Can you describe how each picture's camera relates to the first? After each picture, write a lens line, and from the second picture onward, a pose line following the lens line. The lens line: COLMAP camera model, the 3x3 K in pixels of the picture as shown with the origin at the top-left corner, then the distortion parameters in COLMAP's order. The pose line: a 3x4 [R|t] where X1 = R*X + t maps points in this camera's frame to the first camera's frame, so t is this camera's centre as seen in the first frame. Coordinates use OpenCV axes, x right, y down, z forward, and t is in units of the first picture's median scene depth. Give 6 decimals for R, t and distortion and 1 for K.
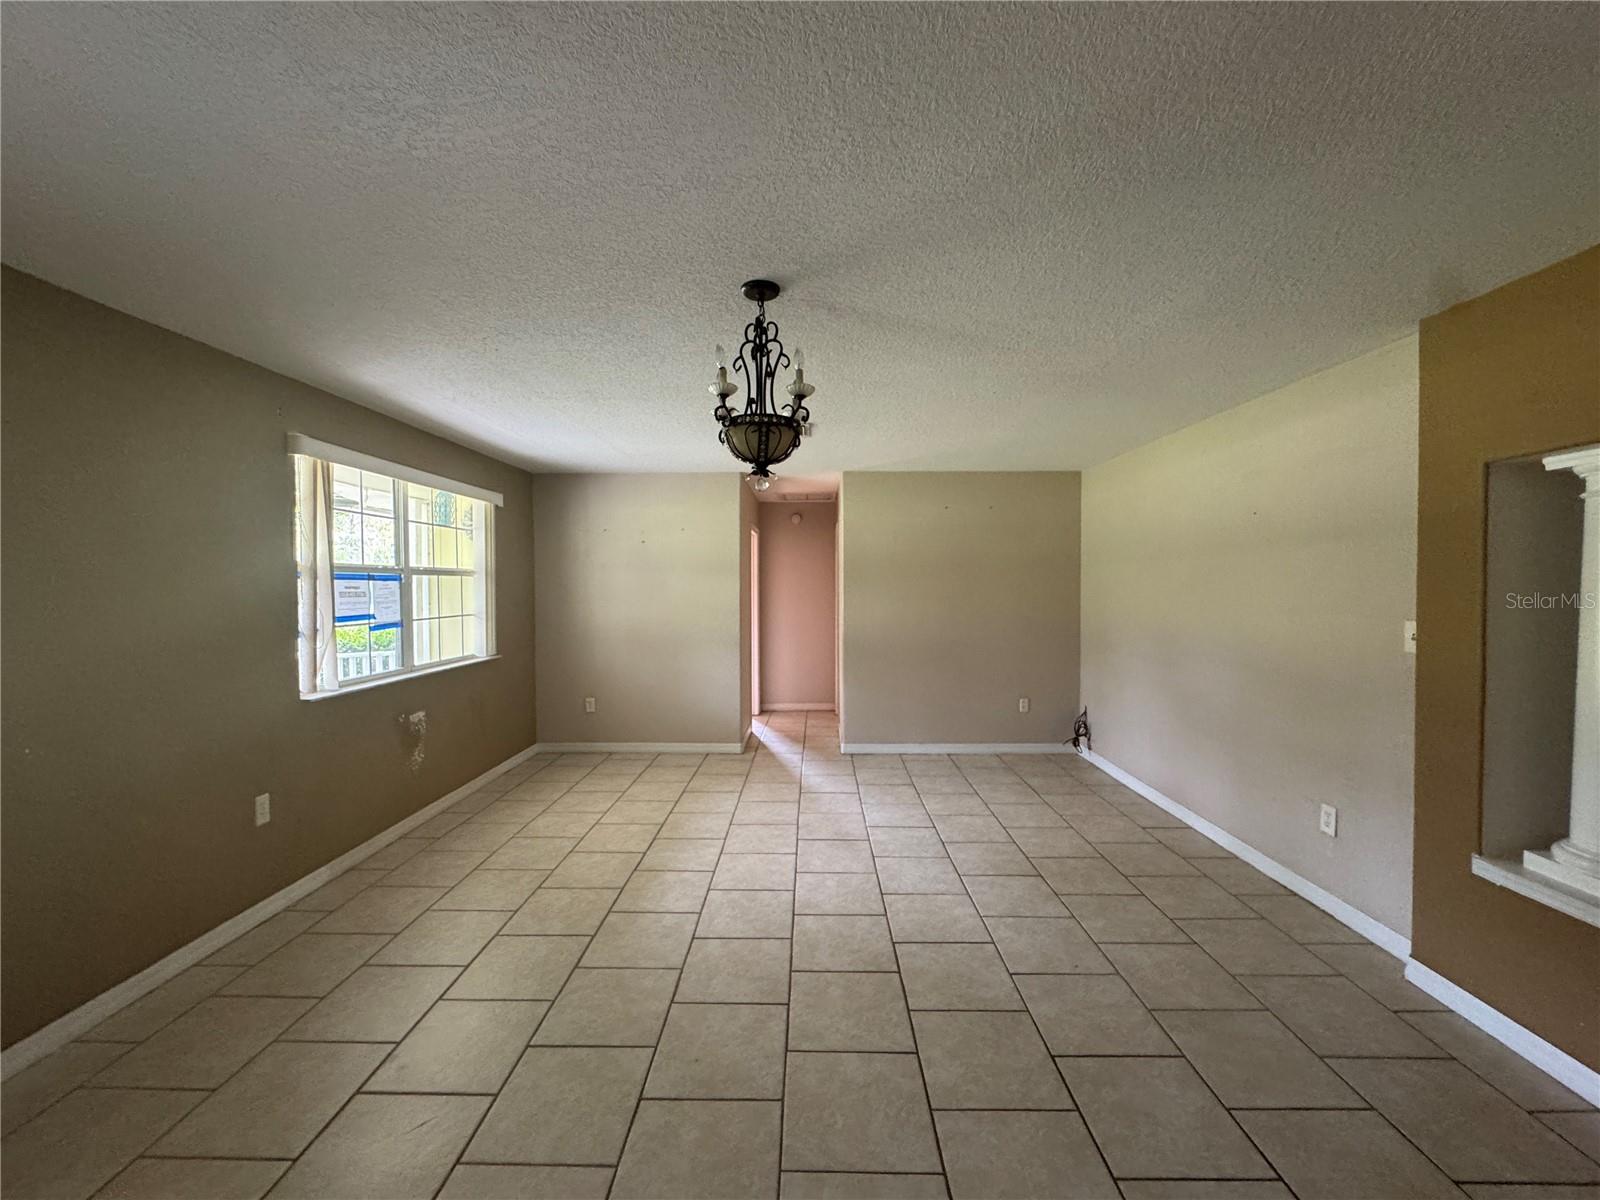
lens RADIAL K [[637.4, 0, 800.0], [0, 637.4, 600.0], [0, 0, 1]] dist [-0.000744, -0.000010]
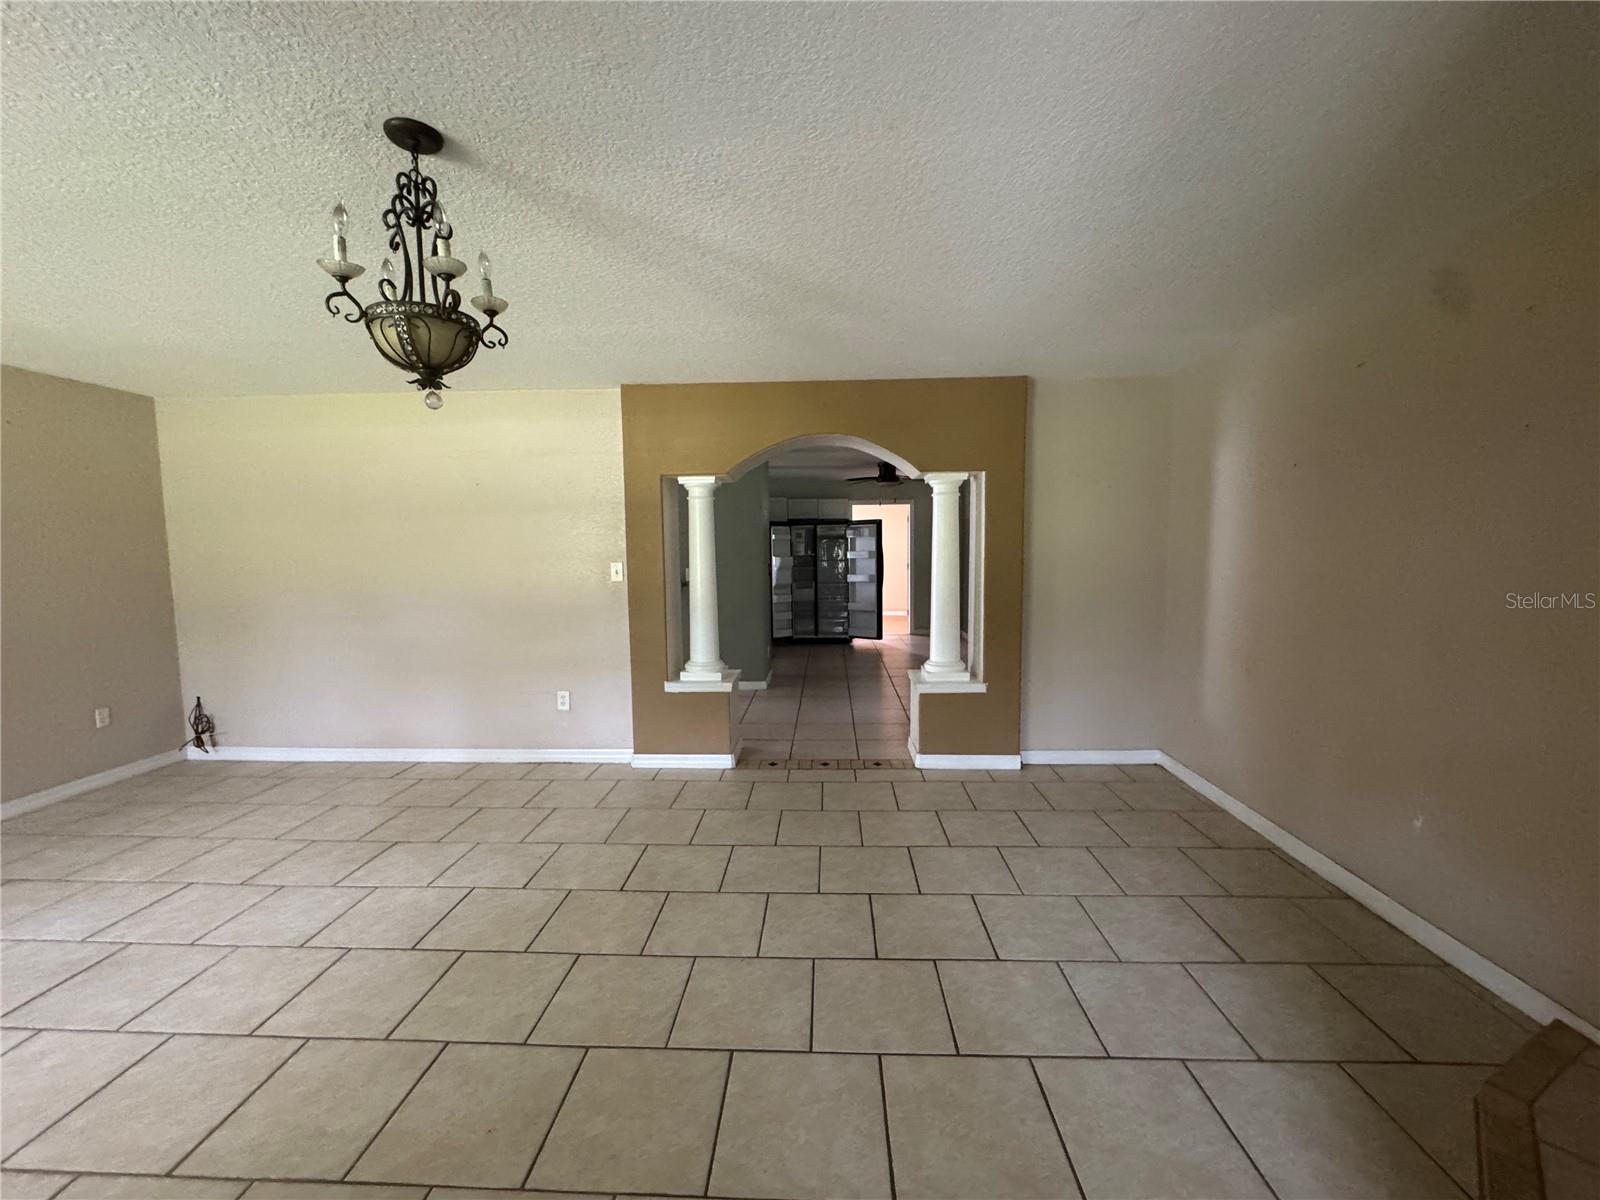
lens RADIAL K [[637.4, 0, 800.0], [0, 637.4, 600.0], [0, 0, 1]] dist [-0.000744, -0.000010]
pose [[0.027110, -0.079962, 0.996429, -0.580202], [0.034025, 0.996292, 0.079025, 0.012165], [-0.999053, 0.031761, 0.029730, 0.375962]]
